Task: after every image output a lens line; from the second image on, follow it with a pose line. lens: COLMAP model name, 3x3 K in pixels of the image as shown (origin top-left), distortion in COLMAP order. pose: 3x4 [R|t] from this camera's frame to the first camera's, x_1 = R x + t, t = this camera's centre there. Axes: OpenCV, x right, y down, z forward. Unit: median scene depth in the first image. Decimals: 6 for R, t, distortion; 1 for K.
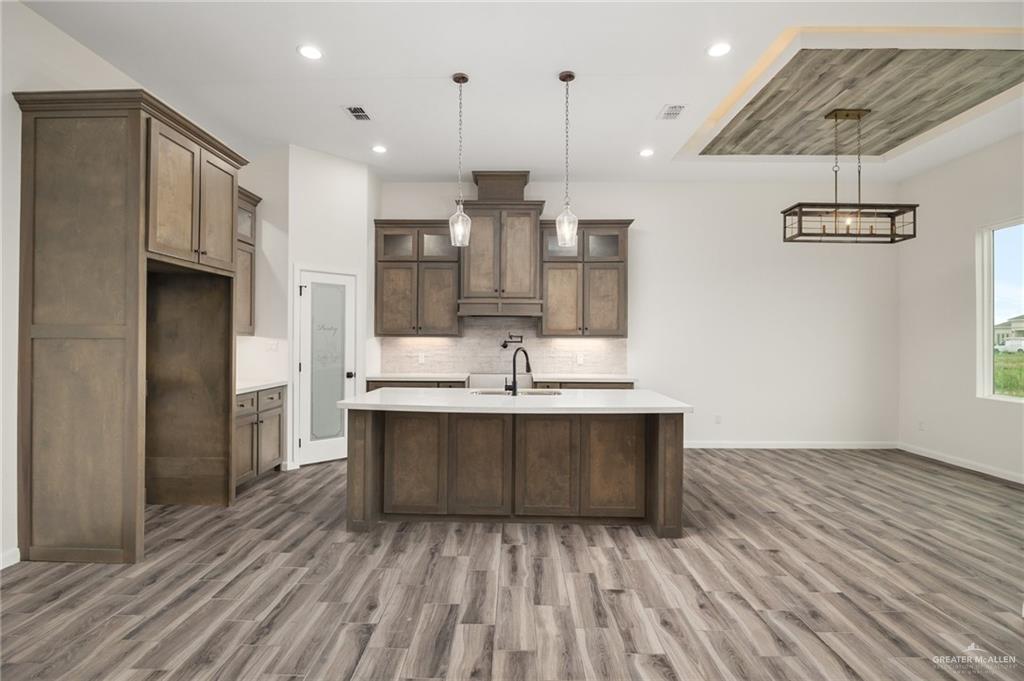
lens RADIAL K [[500.2, 0, 511.7], [0, 500.2, 341.7], [0, 0, 1]] dist [-0.000804, -0.000320]
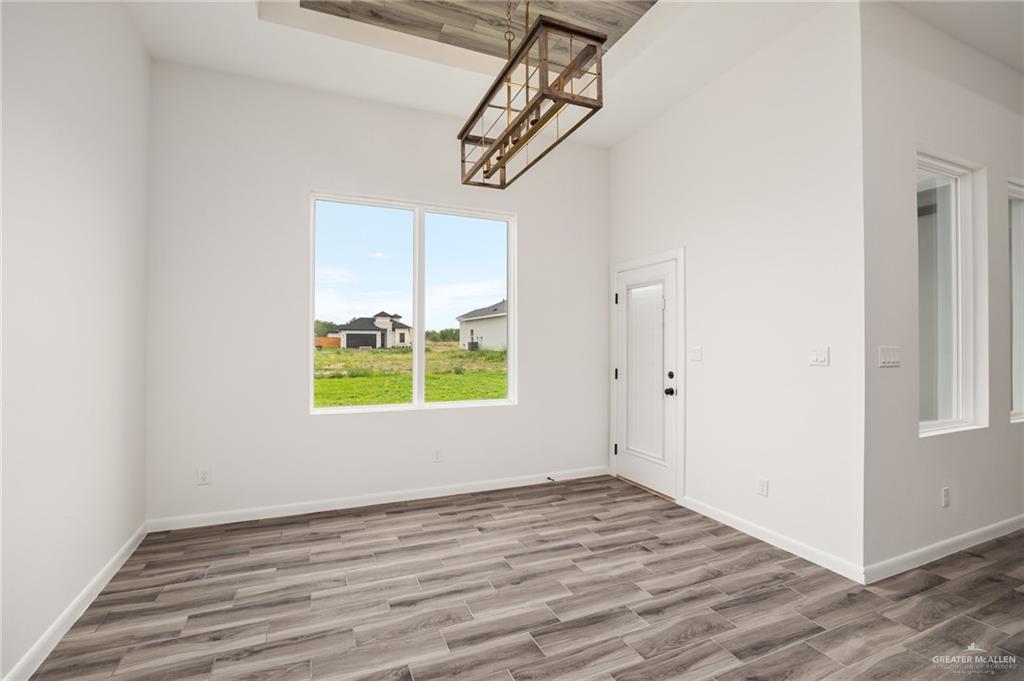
lens RADIAL K [[452.5, 0, 509.6], [0, 452.5, 339.4], [0, 0, 1]] dist [-0.016109, -0.000237]
pose [[-0.393826, 0.001540, 0.919184, 0.258142], [-0.002706, 0.999992, -0.002834, -0.001876], [-0.919181, -0.003603, -0.393819, 1.352003]]
